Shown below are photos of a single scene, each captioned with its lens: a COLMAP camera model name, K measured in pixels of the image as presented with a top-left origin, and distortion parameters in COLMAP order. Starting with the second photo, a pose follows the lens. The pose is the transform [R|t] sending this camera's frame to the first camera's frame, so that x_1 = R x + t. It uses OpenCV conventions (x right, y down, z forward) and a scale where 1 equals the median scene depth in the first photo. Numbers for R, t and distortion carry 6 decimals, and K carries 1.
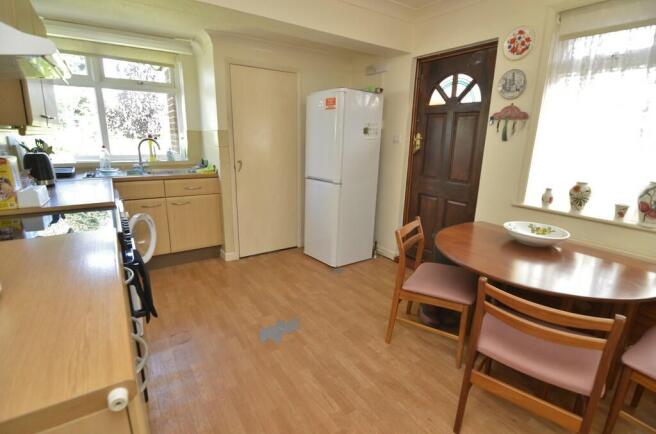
lens RADIAL K [[318.9, 0, 328.0], [0, 318.9, 218.1], [0, 0, 1]] dist [-0.003339, -0.000882]
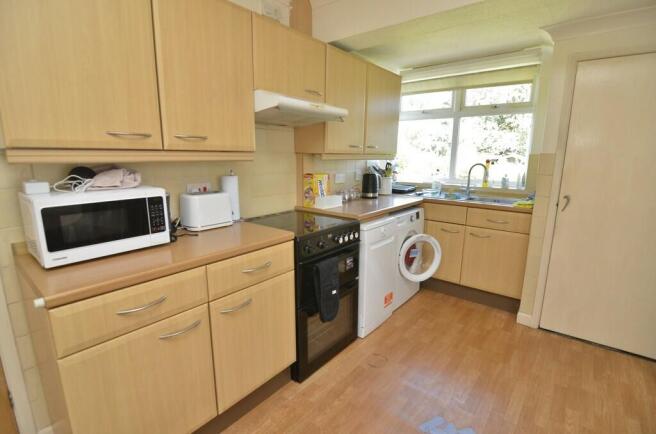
lens RADIAL K [[318.9, 0, 329.3], [0, 318.9, 218.1], [0, 0, 1]] dist [-0.003339, -0.000882]
pose [[0.298124, 0.170109, -0.939247, 0.230297], [-0.239592, 0.965826, 0.098874, -0.076357], [0.923968, 0.195559, 0.328693, 0.296232]]
